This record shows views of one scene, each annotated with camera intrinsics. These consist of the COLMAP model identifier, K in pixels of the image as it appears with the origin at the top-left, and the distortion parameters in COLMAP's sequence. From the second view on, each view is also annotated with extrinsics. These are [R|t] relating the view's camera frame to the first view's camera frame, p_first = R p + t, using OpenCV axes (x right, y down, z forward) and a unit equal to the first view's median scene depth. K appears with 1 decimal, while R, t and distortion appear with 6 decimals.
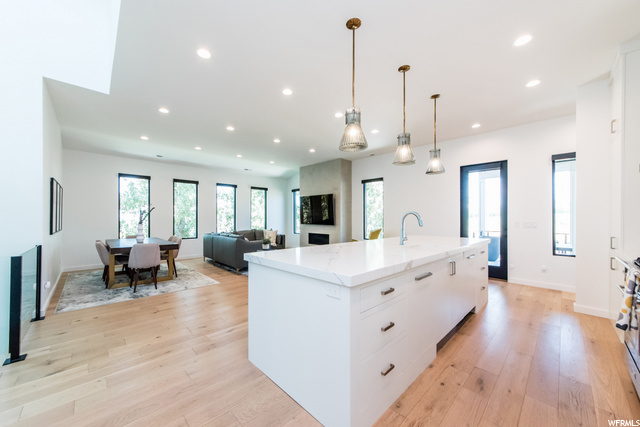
lens RADIAL K [[229.4, 0, 324.3], [0, 229.4, 213.1], [0, 0, 1]] dist [-0.001729, -0.000169]
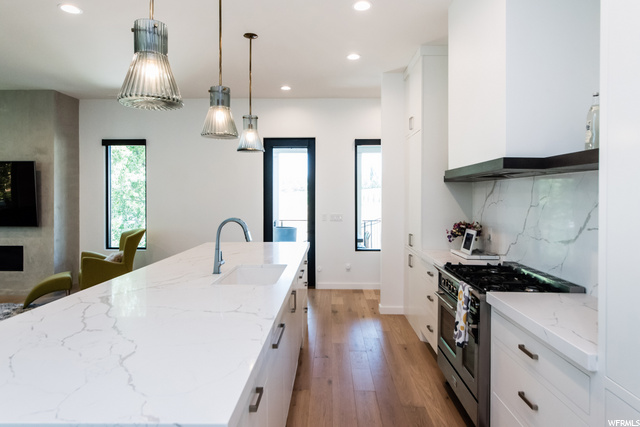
lens RADIAL K [[351.5, 0, 320.2], [0, 351.5, 195.2], [0, 0, 1]] dist [-0.004458, -0.000645]
pose [[0.728755, 0.004568, 0.684759, -0.050184], [-0.011434, 0.999920, 0.005499, -0.041218], [-0.684679, -0.011837, 0.728749, 0.088244]]
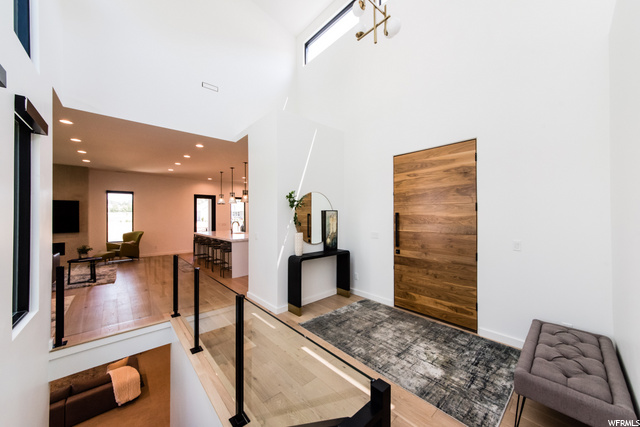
lens RADIAL K [[229.4, 0, 324.3], [0, 229.4, 213.1], [0, 0, 1]] dist [-0.001729, -0.000169]
pose [[0.057707, 0.029539, 0.997896, -1.663389], [0.011389, 0.999478, -0.030245, 0.026159], [-0.998269, 0.013111, 0.057340, -0.246330]]
